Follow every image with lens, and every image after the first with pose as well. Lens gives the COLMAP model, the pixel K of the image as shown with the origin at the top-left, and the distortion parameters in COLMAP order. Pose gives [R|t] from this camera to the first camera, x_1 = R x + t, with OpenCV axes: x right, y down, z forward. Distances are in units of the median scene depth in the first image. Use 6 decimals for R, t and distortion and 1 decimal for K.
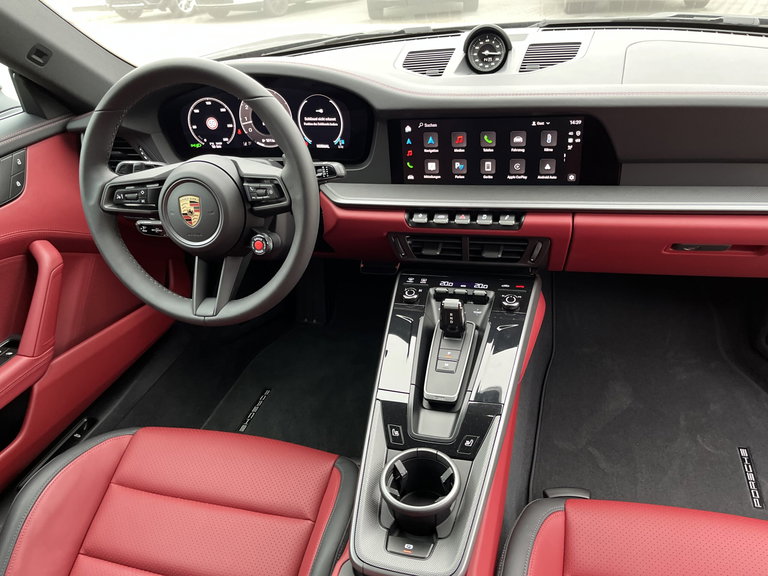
lens RADIAL K [[588.6, 0, 376.2], [0, 588.6, 277.9], [0, 0, 1]] dist [0.024727, -0.031633]
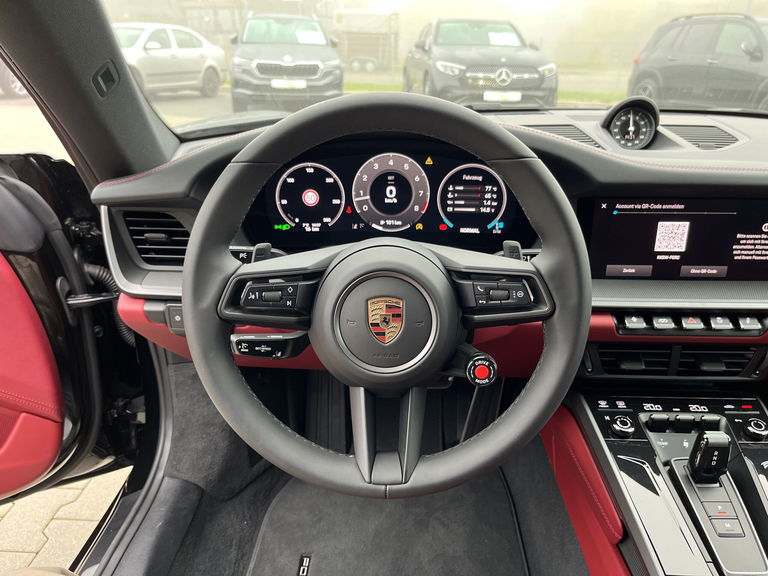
lens RADIAL K [[588.6, 0, 383.7], [0, 588.6, 290.2], [0, 0, 1]] dist [0.024727, -0.031633]
pose [[0.965978, -0.005073, 0.258575, -0.415511], [0.042768, 0.989175, -0.140368, -0.047508], [-0.255064, 0.146651, 0.955738, 0.328429]]
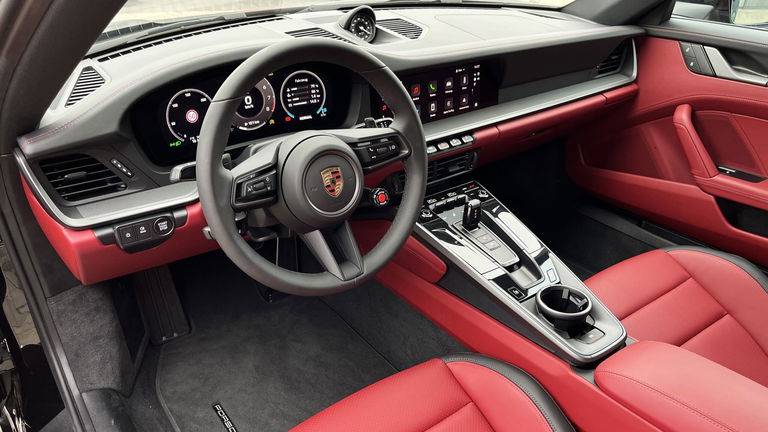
lens RADIAL K [[588.4, 0, 388.9], [0, 588.4, 235.2], [0, 0, 1]] dist [0.028093, -0.048136]
pose [[0.607269, -0.302975, 0.734459, -0.904222], [0.344147, 0.933517, 0.100540, -0.081978], [-0.716092, 0.191707, 0.671164, 0.213859]]
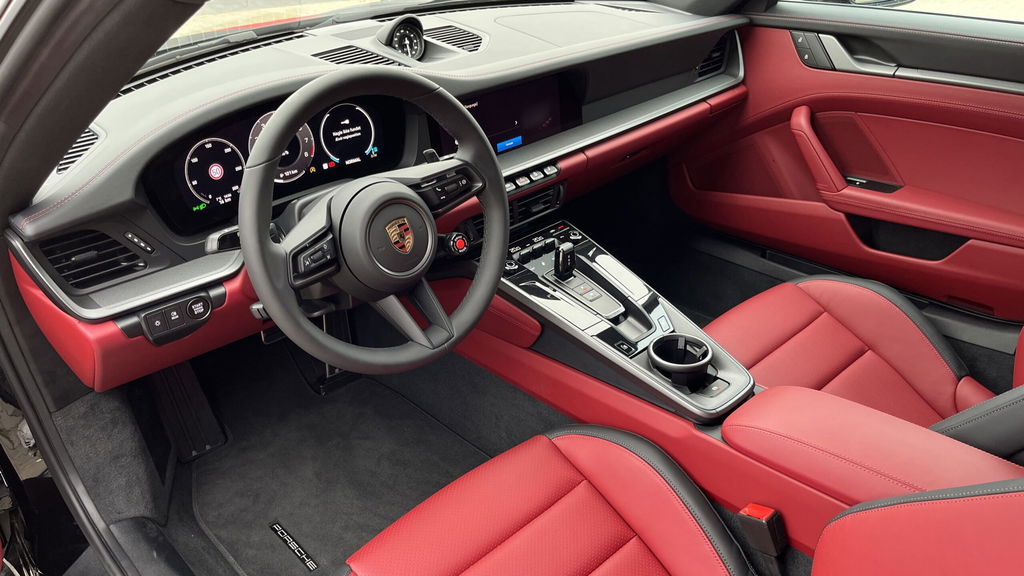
lens RADIAL K [[784.5, 0, 516.7], [0, 784.5, 327.5], [0, 0, 1]] dist [0.028093, -0.048136]
pose [[0.511189, -0.385187, 0.768321, -1.019019], [0.422275, 0.891171, 0.165823, -0.097313], [-0.748578, 0.239676, 0.618212, 0.152553]]
